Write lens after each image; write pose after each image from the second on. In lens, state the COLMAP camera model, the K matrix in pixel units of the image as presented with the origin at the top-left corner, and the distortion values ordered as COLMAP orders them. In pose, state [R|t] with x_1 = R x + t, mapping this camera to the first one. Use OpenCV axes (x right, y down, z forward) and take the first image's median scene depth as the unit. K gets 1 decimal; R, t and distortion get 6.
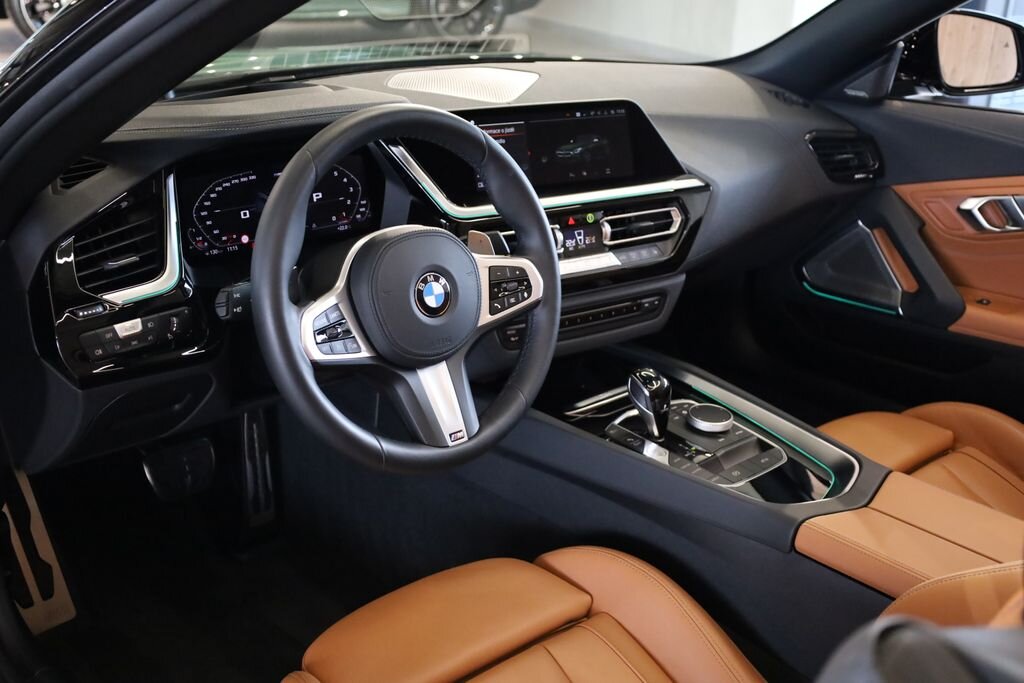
lens RADIAL K [[1116.6, 0, 511.2], [0, 1116.6, 344.0], [0, 0, 1]] dist [-0.027614, 0.000000]
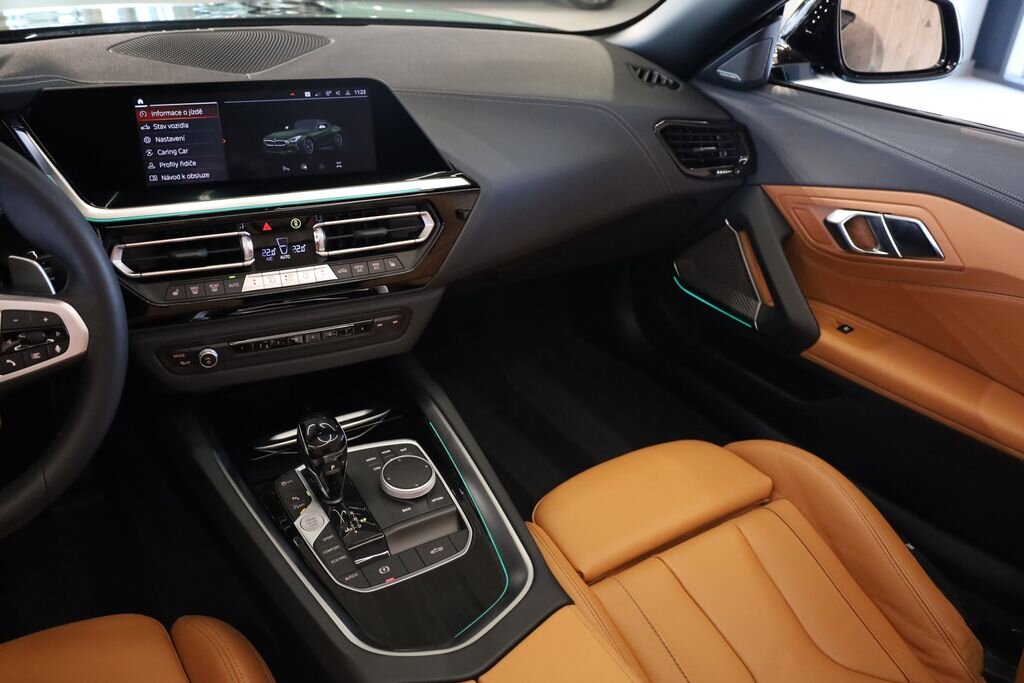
lens RADIAL K [[804.2, 0, 517.3], [0, 804.2, 336.8], [0, 0, 1]] dist [-0.011963, 0.002506]
pose [[0.984807, 0.094679, -0.145570, 0.355129], [-0.074674, 0.987720, 0.137231, -0.133355], [0.156775, -0.124276, 0.979784, 0.456483]]
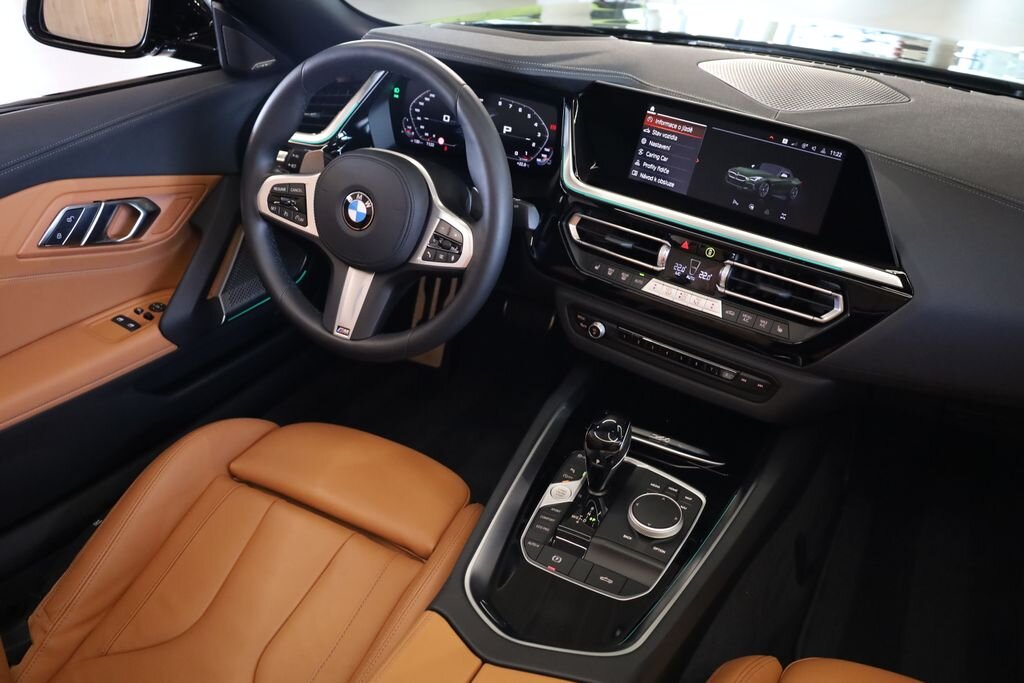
lens RADIAL K [[834.1, 0, 520.9], [0, 834.1, 352.4], [0, 0, 1]] dist [-0.039919, -0.001368]
pose [[0.352946, 0.476600, -0.805160, 0.621317], [-0.376755, 0.860086, 0.343960, -0.229302], [0.856438, 0.181948, 0.483125, 0.617716]]
